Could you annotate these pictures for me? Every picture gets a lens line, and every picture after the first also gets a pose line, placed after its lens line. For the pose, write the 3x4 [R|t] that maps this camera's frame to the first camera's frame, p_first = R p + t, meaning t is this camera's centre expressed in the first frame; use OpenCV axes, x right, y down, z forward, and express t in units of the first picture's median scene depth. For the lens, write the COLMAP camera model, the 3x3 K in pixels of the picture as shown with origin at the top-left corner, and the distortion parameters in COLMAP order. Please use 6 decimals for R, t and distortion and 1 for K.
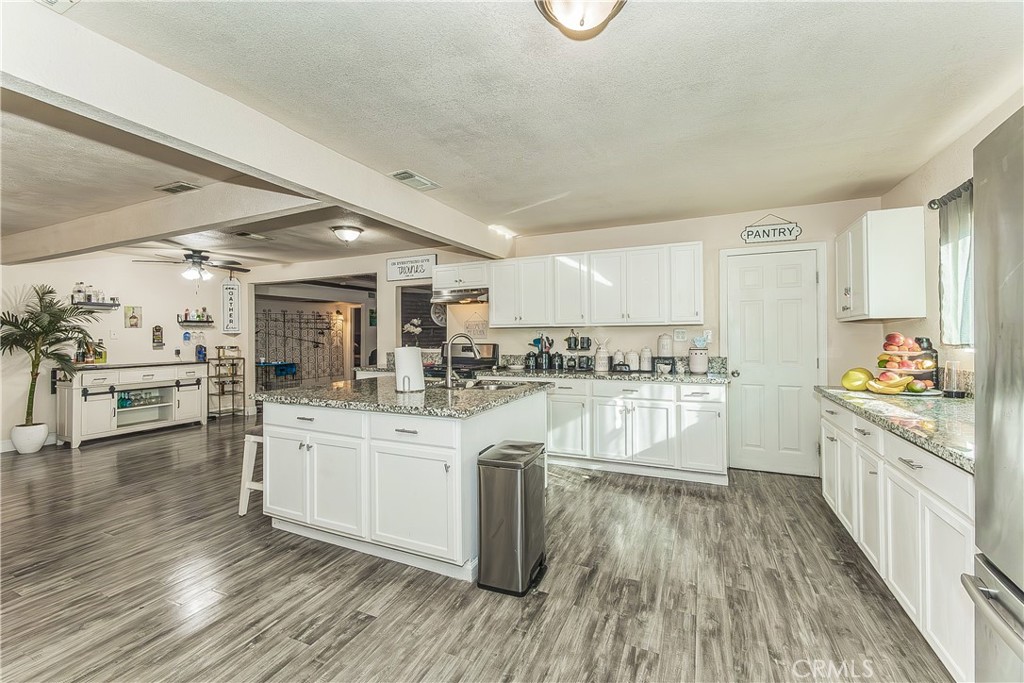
lens RADIAL K [[445.2, 0, 513.2], [0, 445.2, 334.2], [0, 0, 1]] dist [0.000603, -0.000113]
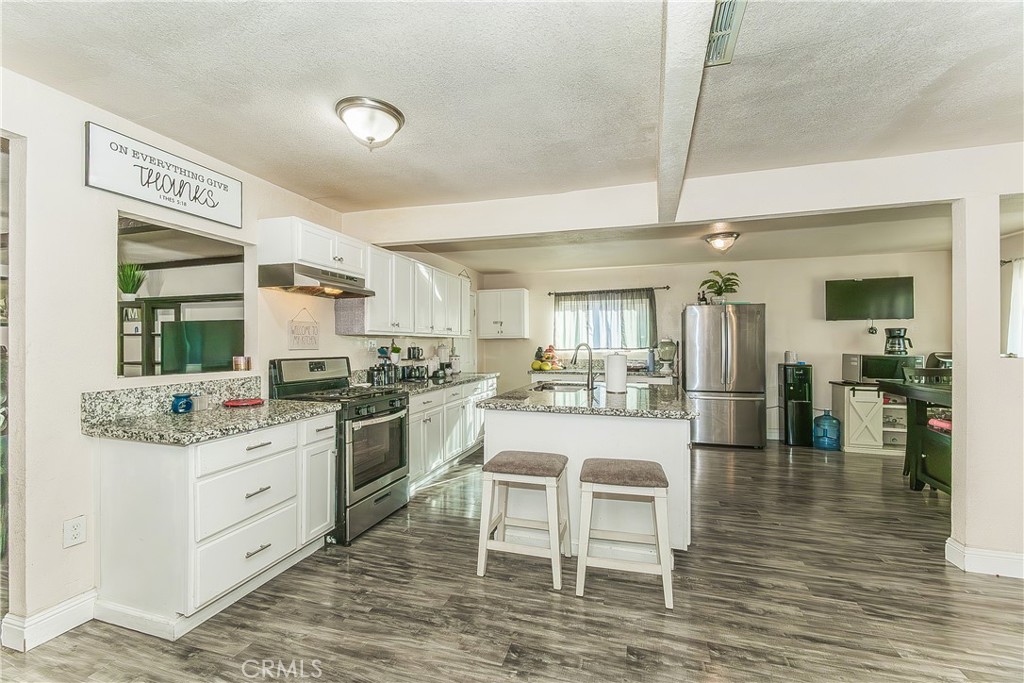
lens RADIAL K [[445.2, 0, 511.9], [0, 445.2, 343.3], [0, 0, 1]] dist [0.000603, -0.000113]
pose [[-0.163550, 0.010807, 0.986476, -0.901316], [0.000441, 0.999941, -0.010881, 0.009109], [-0.986535, -0.001344, -0.163545, 0.979041]]
